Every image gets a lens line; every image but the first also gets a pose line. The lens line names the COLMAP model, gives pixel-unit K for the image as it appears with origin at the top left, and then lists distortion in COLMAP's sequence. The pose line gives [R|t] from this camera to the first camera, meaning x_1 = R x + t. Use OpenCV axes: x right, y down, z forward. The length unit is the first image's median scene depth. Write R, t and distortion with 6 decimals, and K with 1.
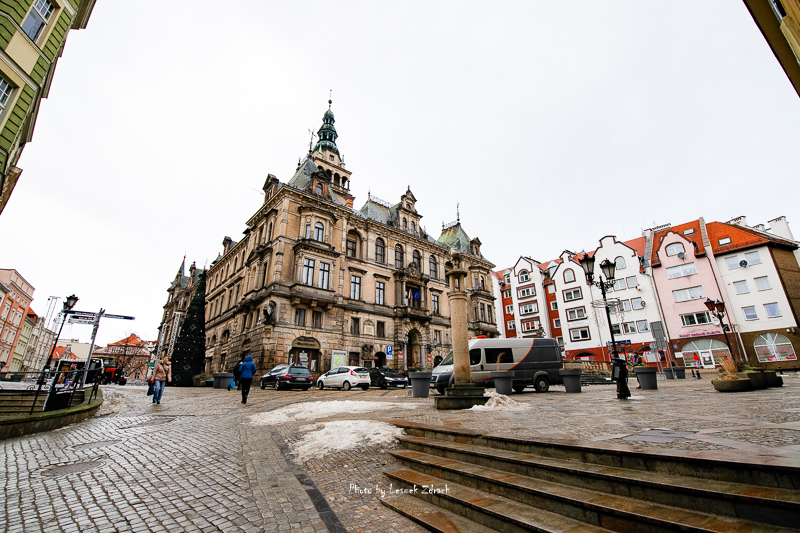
lens RADIAL K [[350.1, 0, 400.0], [0, 350.1, 266.5], [0, 0, 1]] dist [-0.000866, -0.000496]
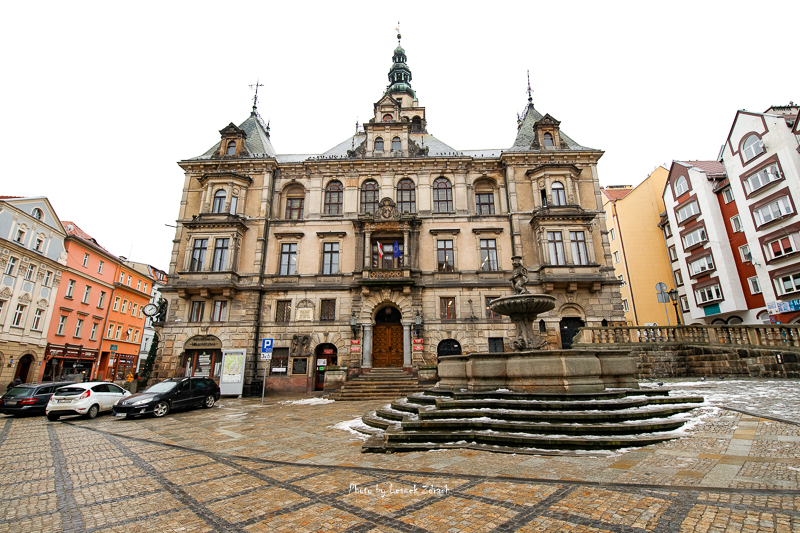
lens RADIAL K [[362.1, 0, 400.0], [0, 362.1, 266.5], [0, 0, 1]] dist [-0.001349, -0.000304]
pose [[0.741028, -0.190902, -0.643765, 0.501917], [0.239802, 0.970750, -0.011833, 0.133101], [0.627194, -0.145608, 0.765132, 0.536918]]
